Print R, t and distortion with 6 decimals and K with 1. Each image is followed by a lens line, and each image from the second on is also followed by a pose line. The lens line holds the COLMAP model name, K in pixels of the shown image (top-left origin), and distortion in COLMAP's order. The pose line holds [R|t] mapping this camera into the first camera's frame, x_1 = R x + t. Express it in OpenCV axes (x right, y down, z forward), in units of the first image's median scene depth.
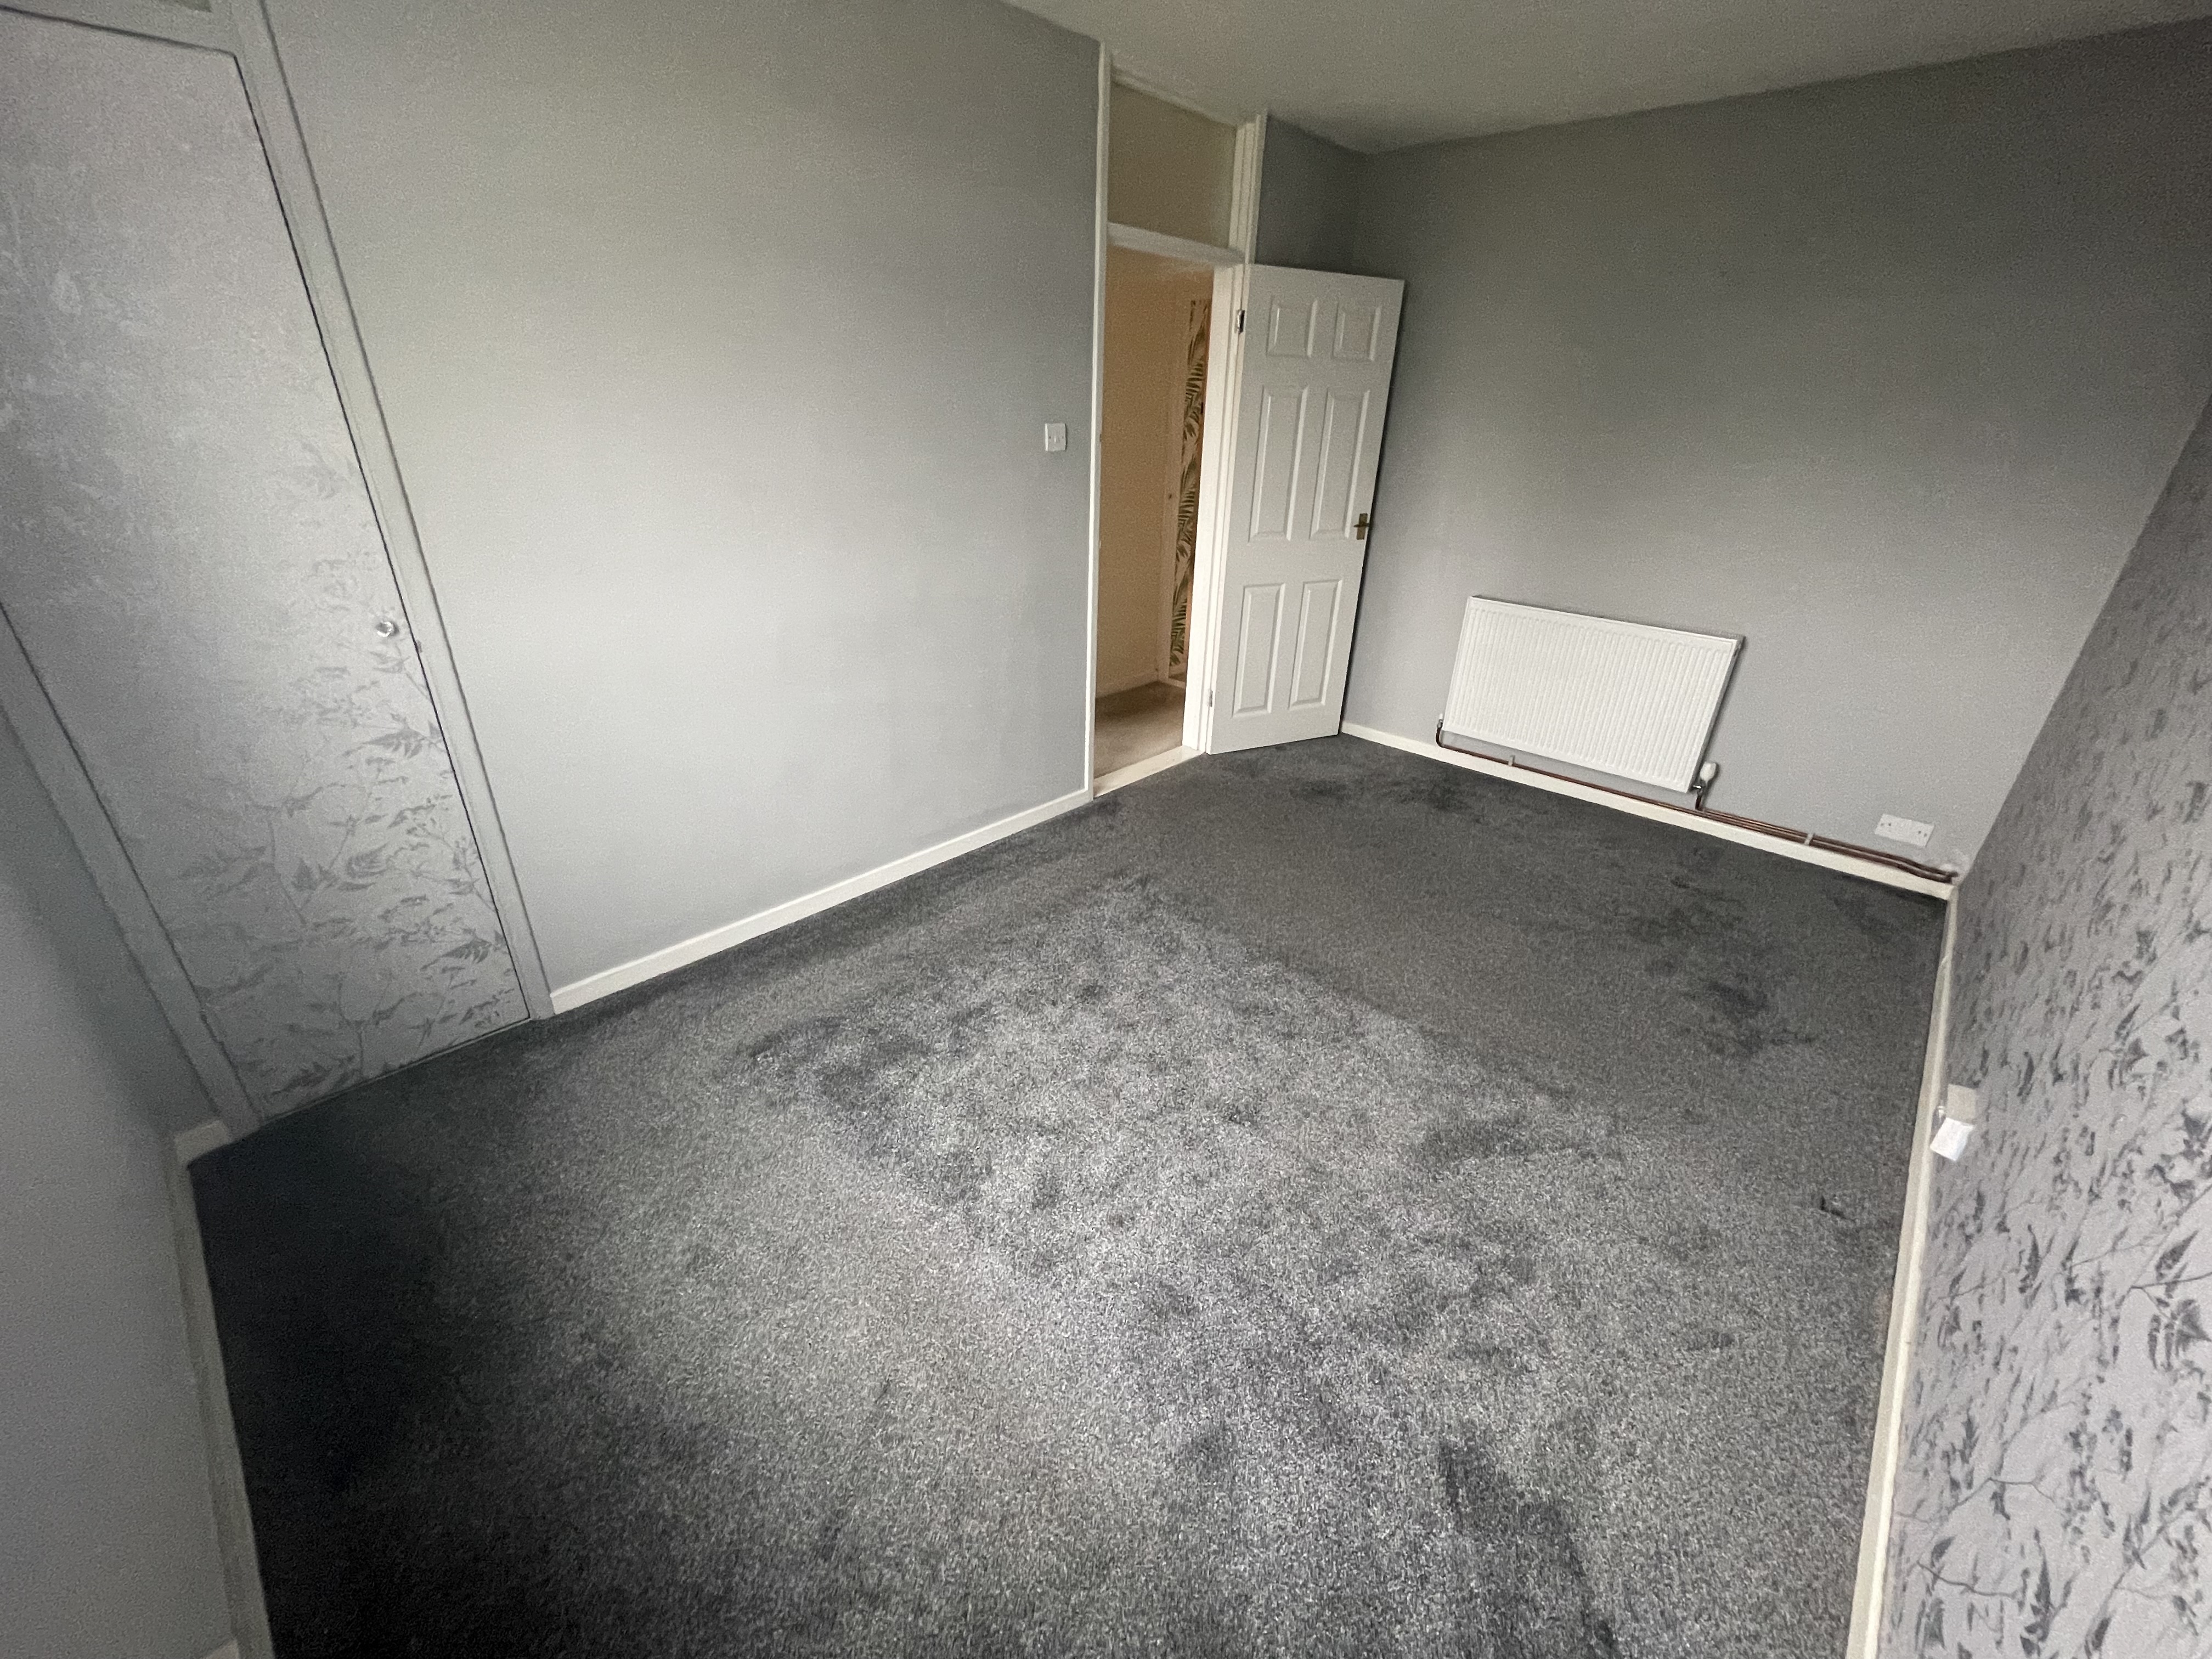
lens RADIAL K [[886.5, 0, 1105.4], [0, 886.5, 829.1], [0, 0, 1]] dist [-0.003583, 0.000715]
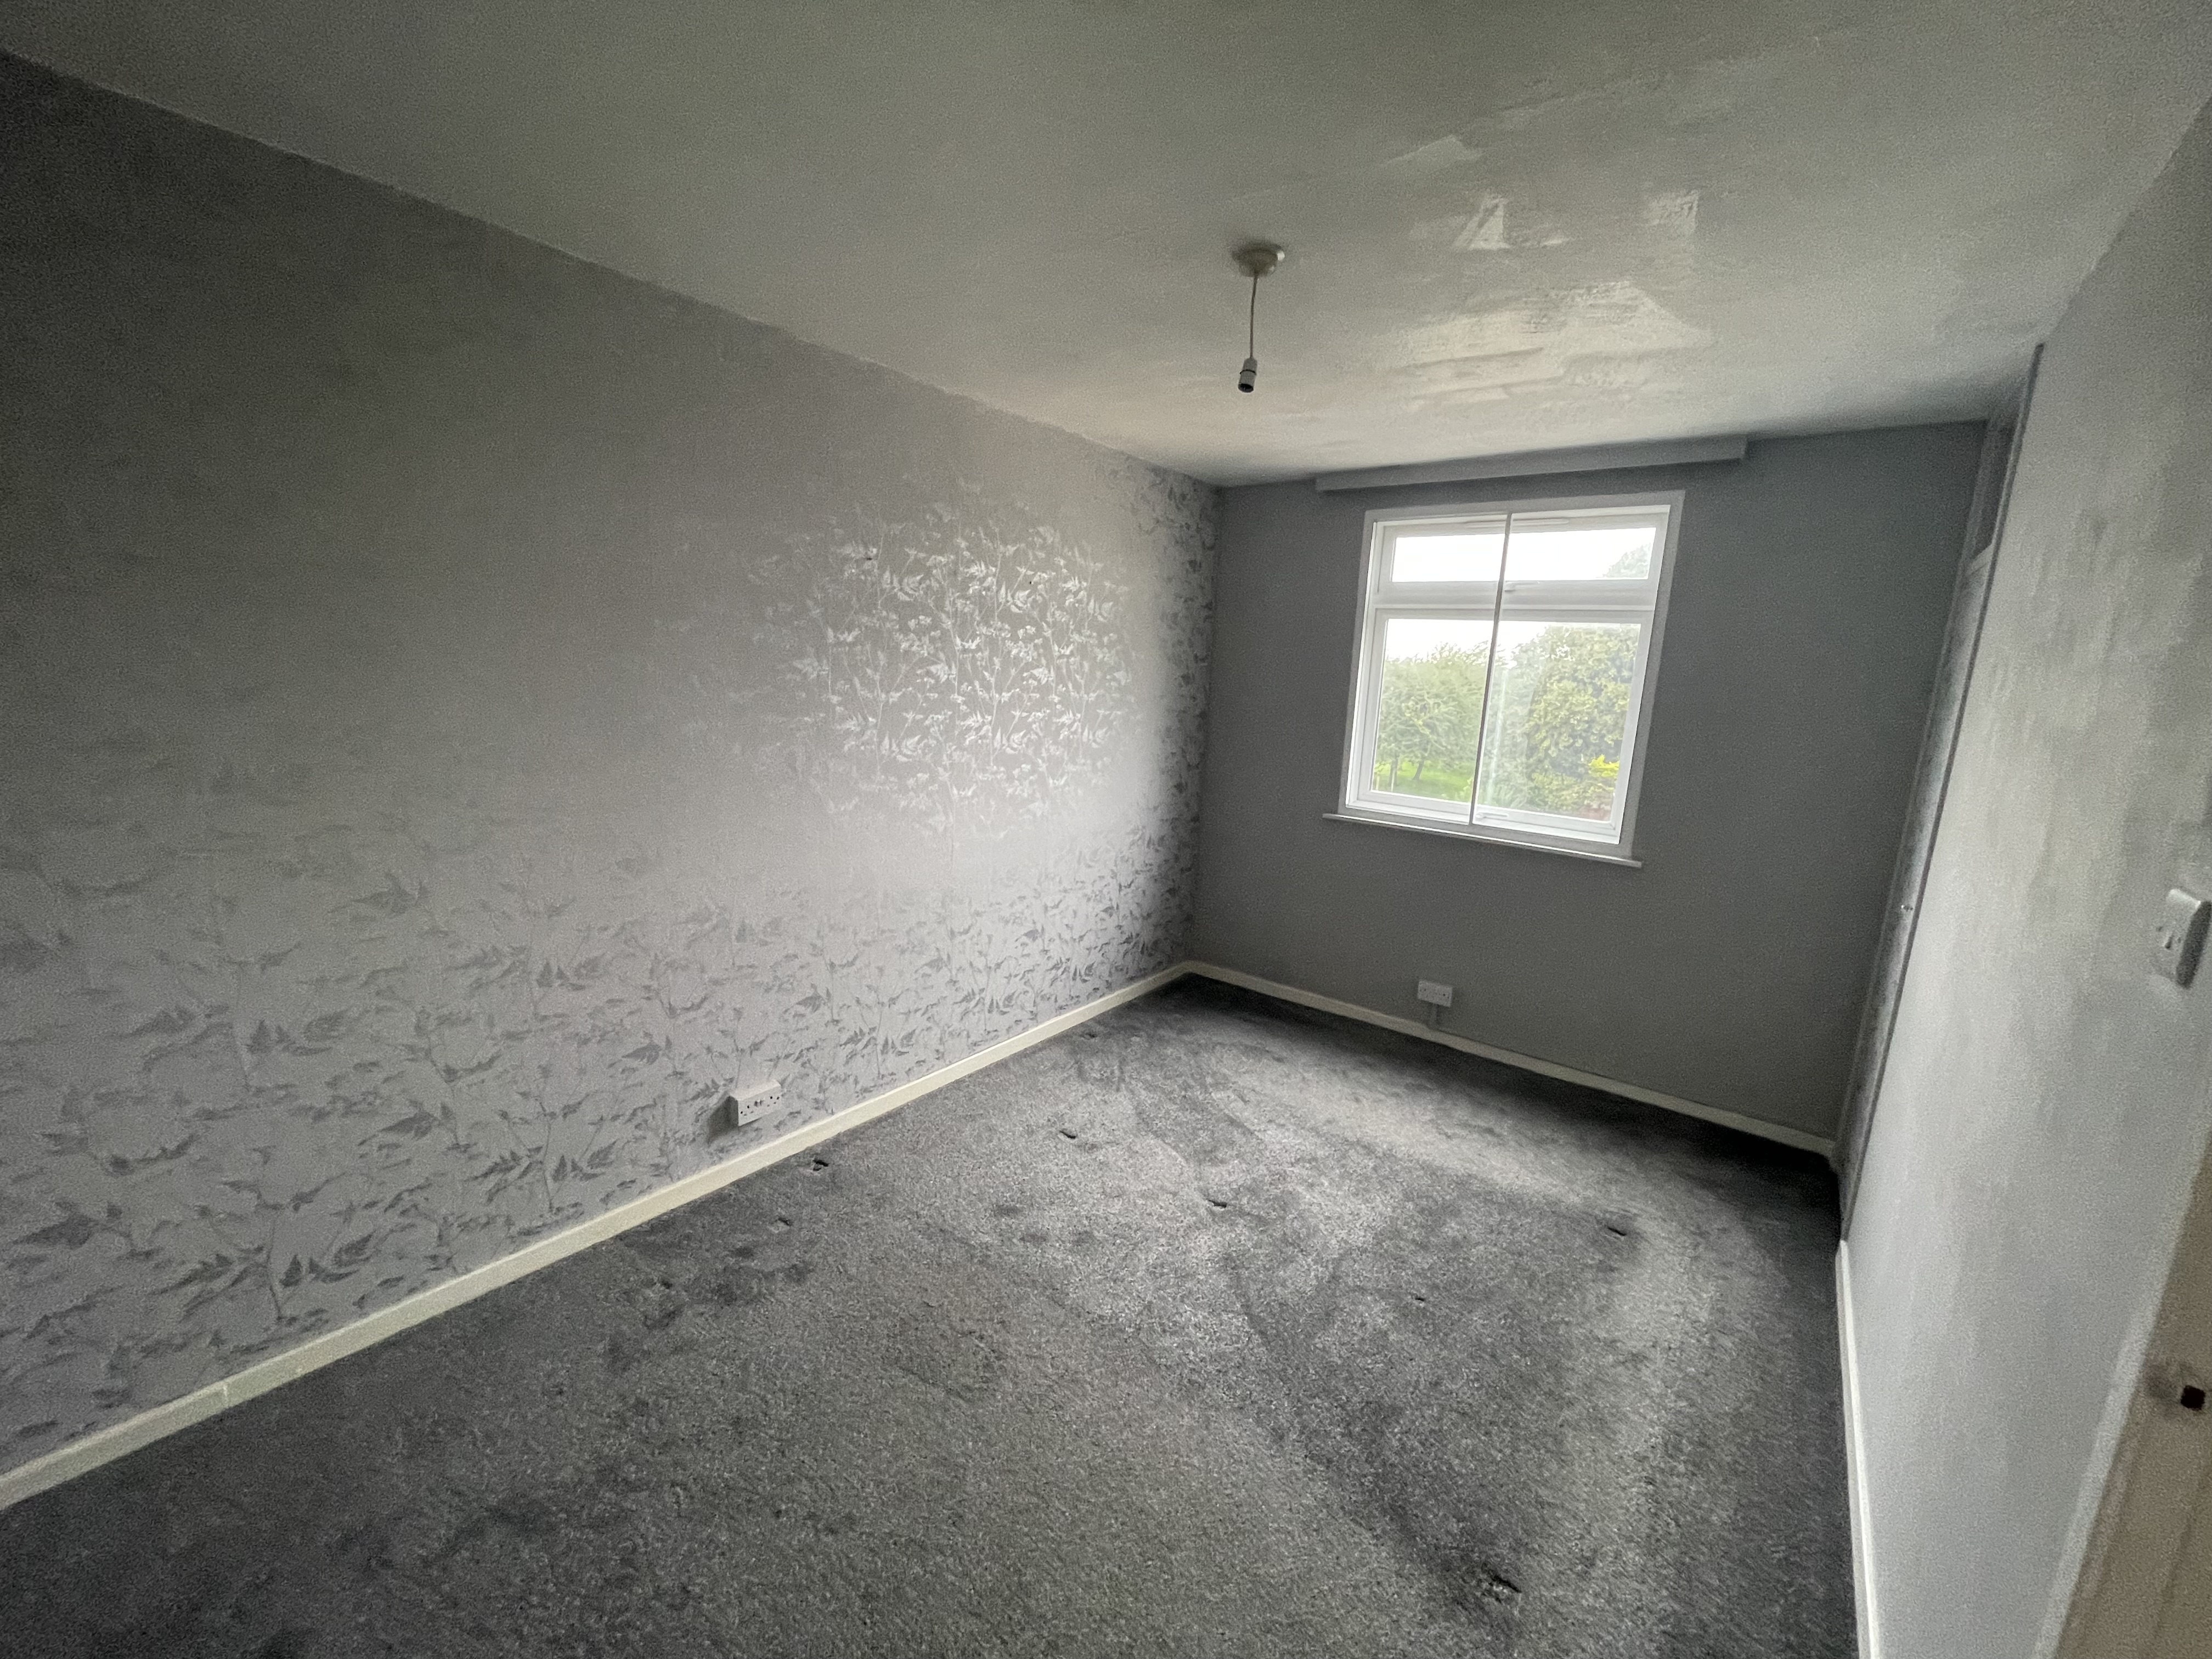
lens RADIAL K [[886.5, 0, 1111.0], [0, 886.5, 833.4], [0, 0, 1]] dist [-0.003583, 0.000715]
pose [[-0.991690, -0.056389, -0.115637, 0.479273], [-0.114288, 0.798854, 0.590568, -0.837407], [0.059076, 0.598876, -0.798660, 1.661239]]
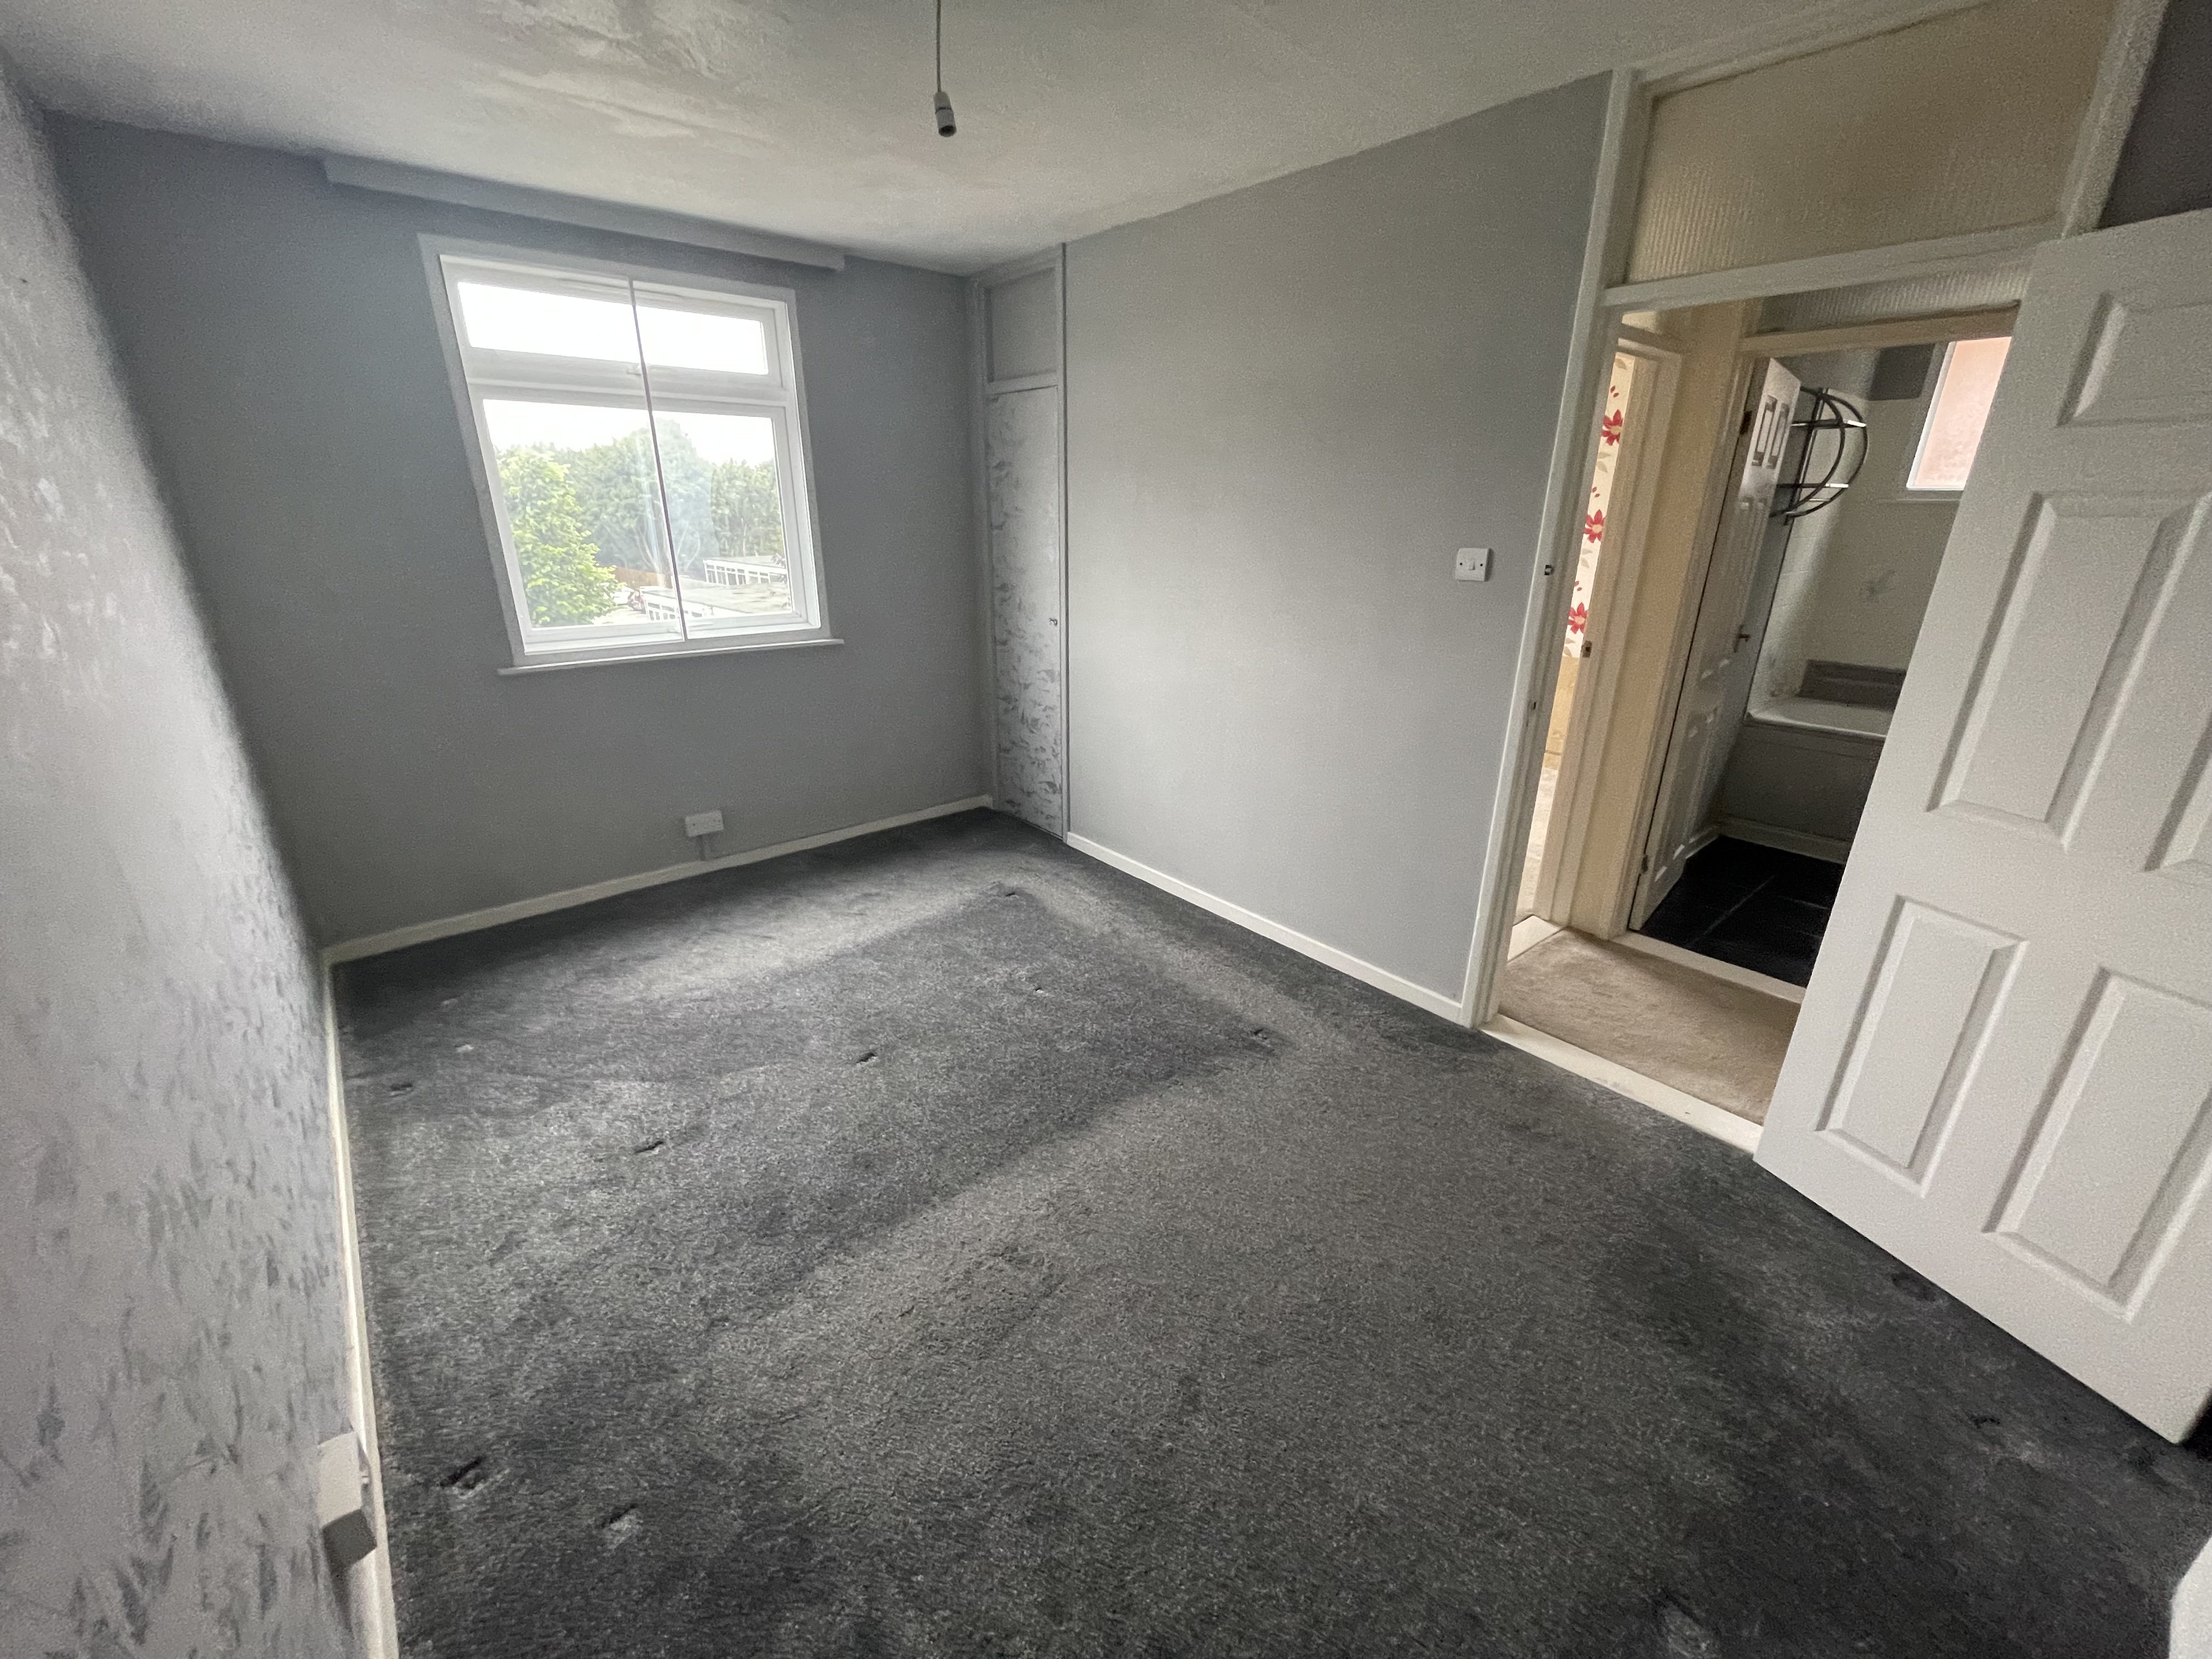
lens RADIAL K [[886.5, 0, 1112.9], [0, 886.5, 826.4], [0, 0, 1]] dist [-0.003583, 0.000715]
pose [[-0.104646, 0.317080, -0.942608, 1.171125], [-0.442070, 0.834194, 0.329688, -0.504703], [0.890856, 0.451199, 0.052876, 1.068141]]
